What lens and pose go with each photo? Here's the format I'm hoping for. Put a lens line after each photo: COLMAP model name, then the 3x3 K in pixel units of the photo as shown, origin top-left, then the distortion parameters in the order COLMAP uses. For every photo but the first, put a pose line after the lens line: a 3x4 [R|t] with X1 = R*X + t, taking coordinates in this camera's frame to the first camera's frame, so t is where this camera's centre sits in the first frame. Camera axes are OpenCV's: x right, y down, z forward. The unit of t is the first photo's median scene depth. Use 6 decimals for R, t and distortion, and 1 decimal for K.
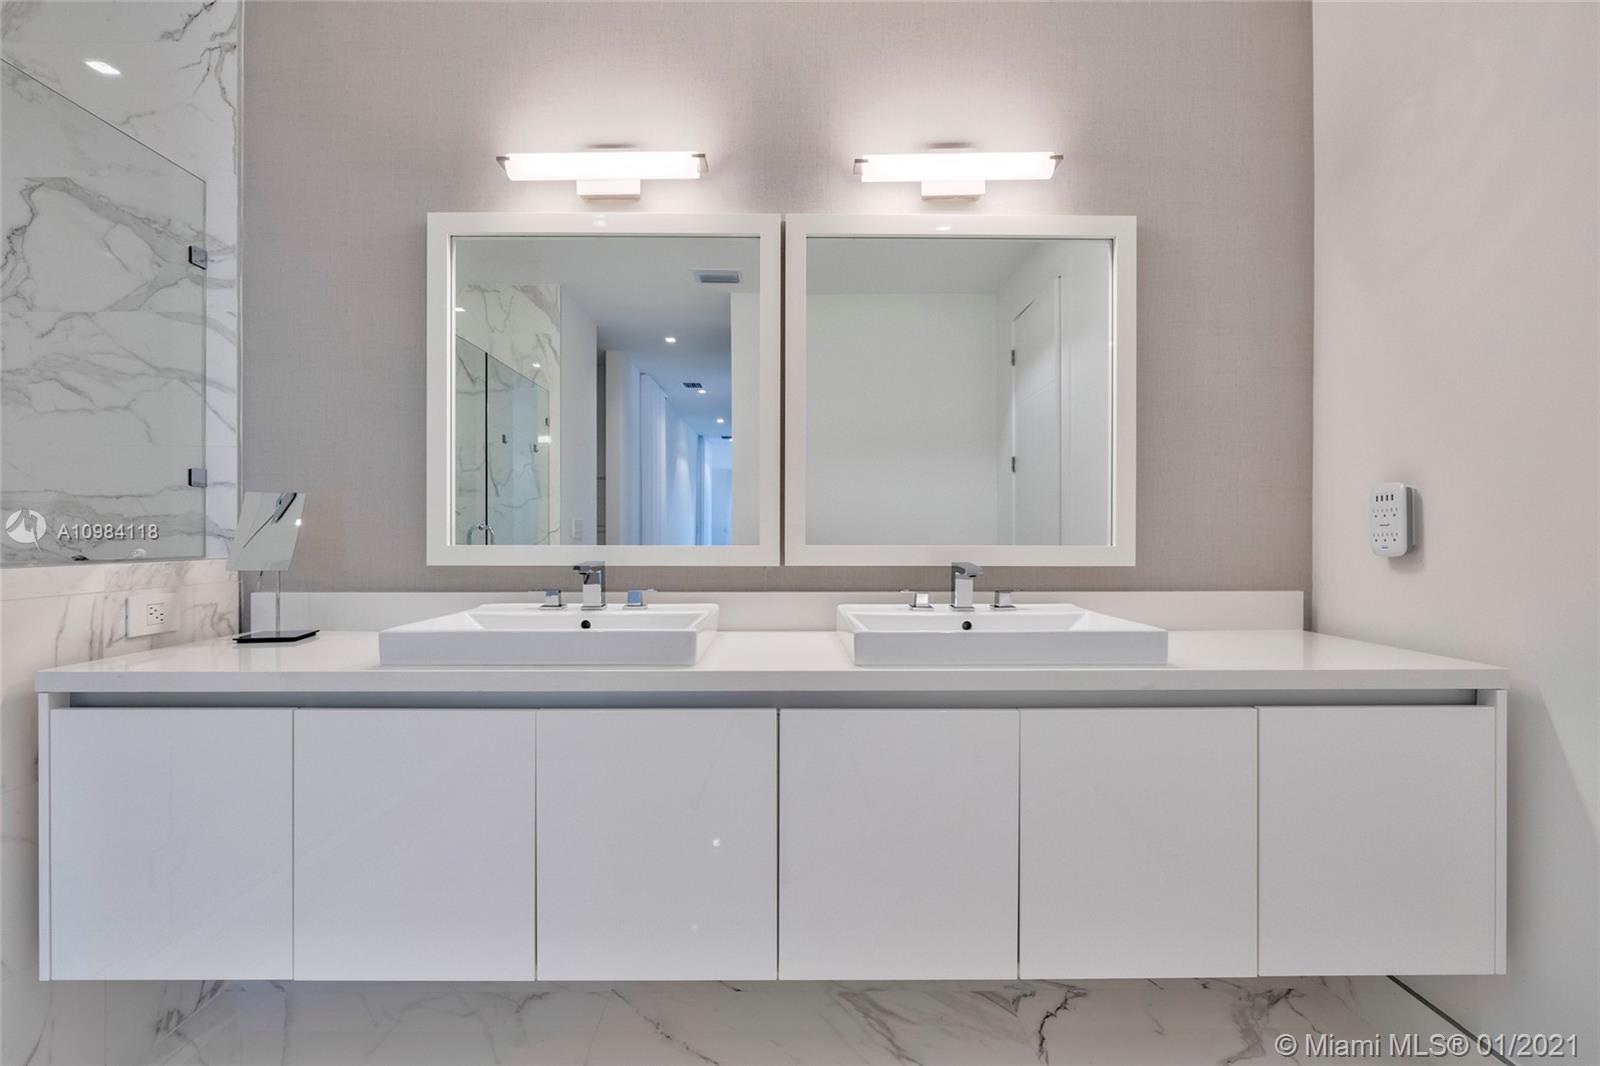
lens RADIAL K [[749.8, 0, 766.1], [0, 749.8, 536.3], [0, 0, 1]] dist [0.001016, -0.001120]
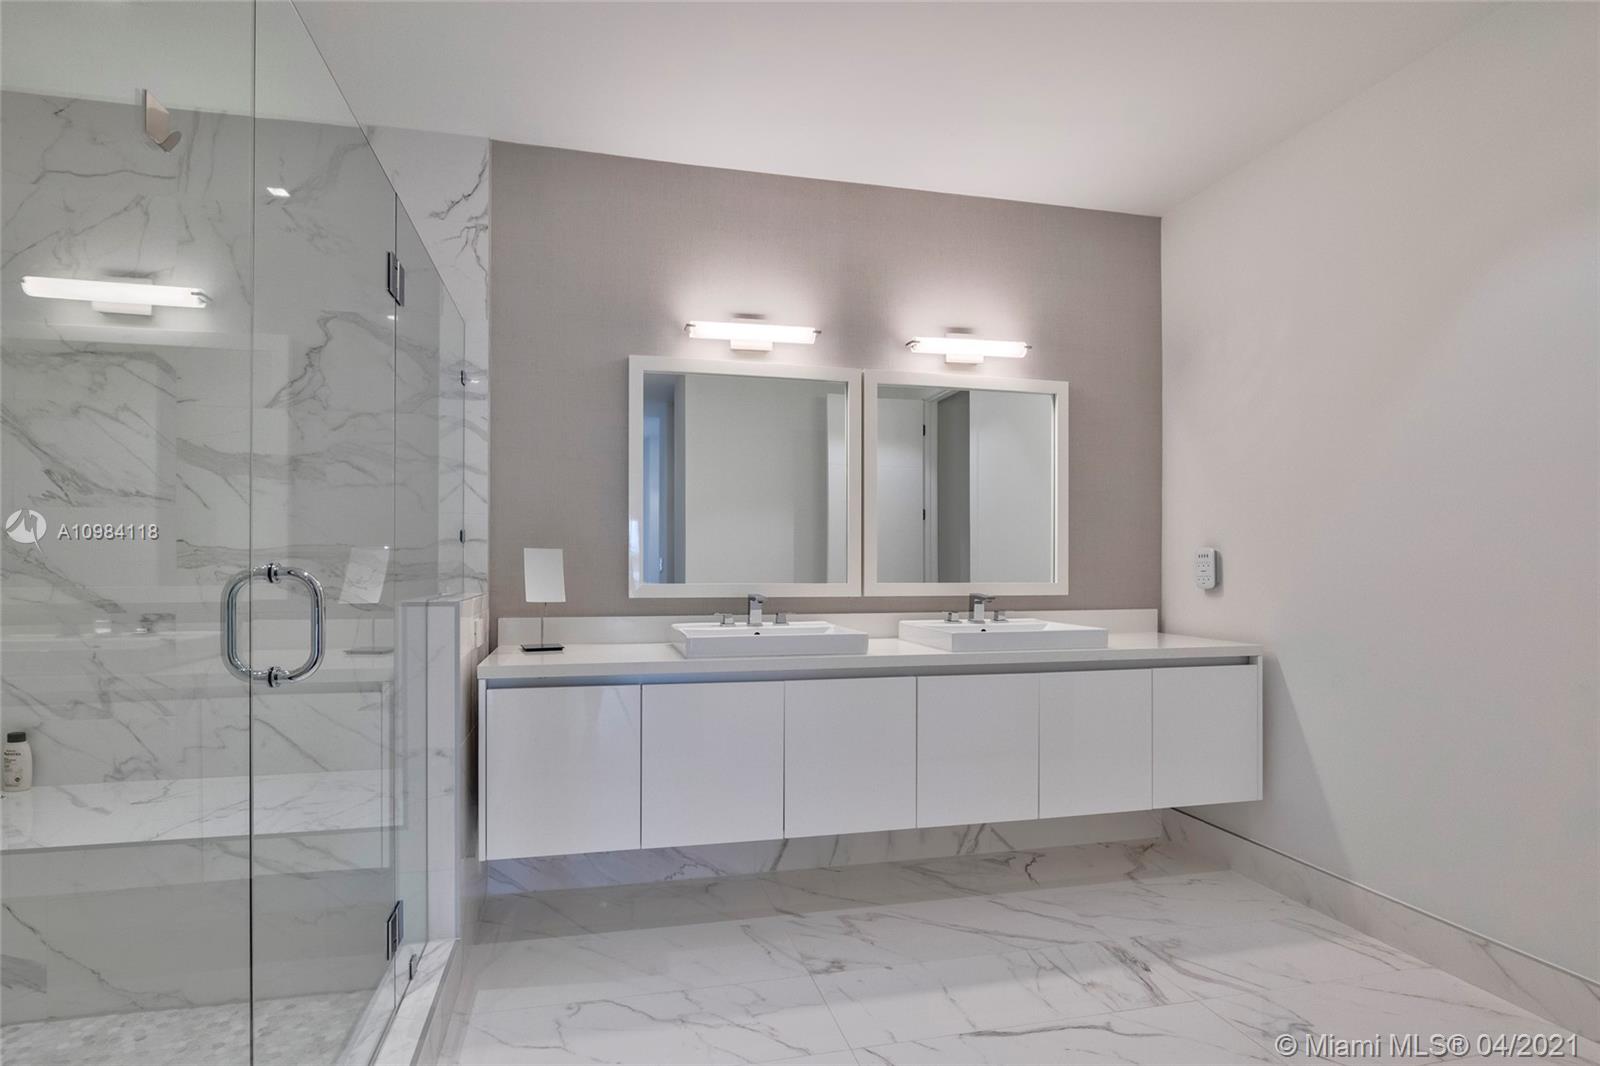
lens RADIAL K [[775.5, 0, 746.5], [0, 775.5, 559.7], [0, 0, 1]] dist [0.000522, -0.001278]
pose [[0.980083, 0.001823, 0.198582, -0.526467], [-0.000695, 0.999983, -0.005750, -0.026167], [-0.198589, 0.005497, 0.980068, -0.515511]]
